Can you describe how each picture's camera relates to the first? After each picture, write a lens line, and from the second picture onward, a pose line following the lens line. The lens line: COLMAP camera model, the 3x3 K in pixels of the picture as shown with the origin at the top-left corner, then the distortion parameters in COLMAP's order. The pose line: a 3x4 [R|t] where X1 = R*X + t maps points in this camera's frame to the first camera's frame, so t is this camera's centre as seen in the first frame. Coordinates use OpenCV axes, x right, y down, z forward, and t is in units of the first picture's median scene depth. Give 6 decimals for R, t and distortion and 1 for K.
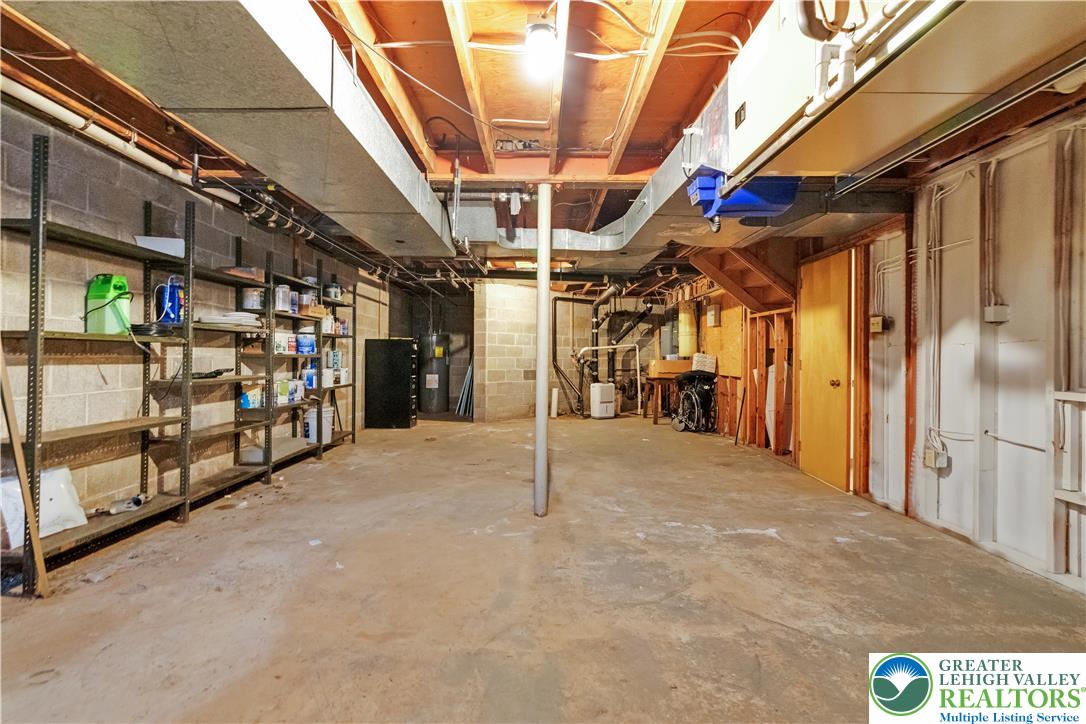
lens RADIAL K [[471.4, 0, 540.3], [0, 471.4, 358.2], [0, 0, 1]] dist [0.013801, 0.000008]
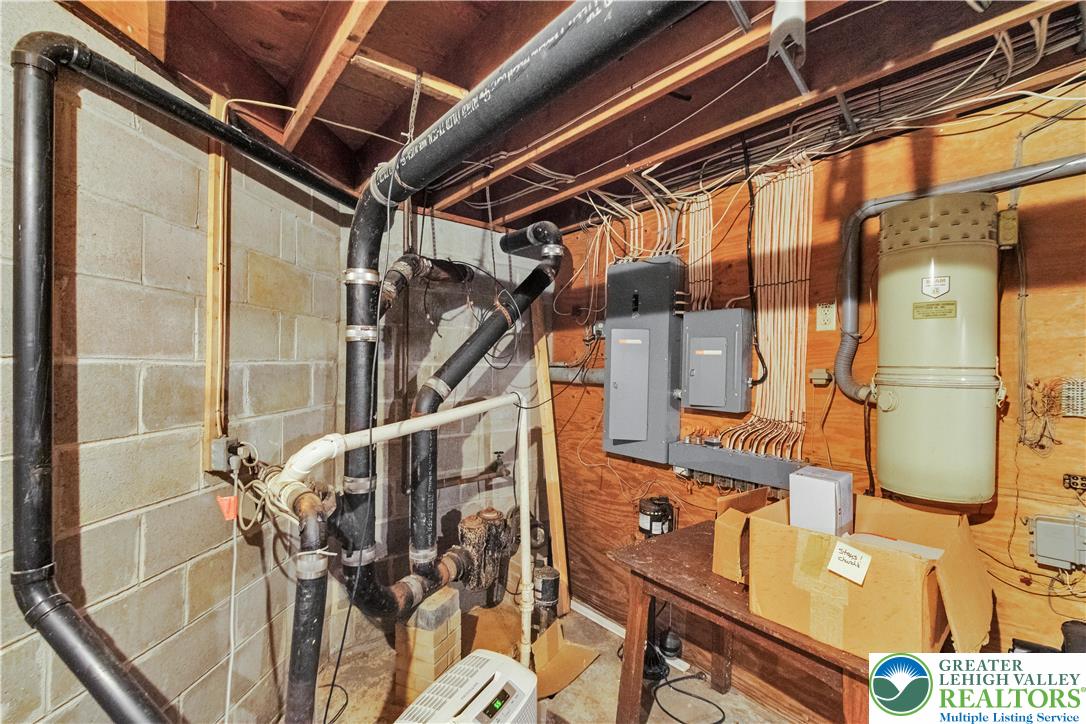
lens RADIAL K [[471.4, 0, 540.3], [0, 471.4, 358.2], [0, 0, 1]] dist [0.013801, 0.000008]
pose [[0.780321, 0.007174, 0.625338, 0.121739], [-0.007043, 0.999972, -0.002683, -0.111483], [-0.625339, -0.002311, 0.780349, 1.910520]]
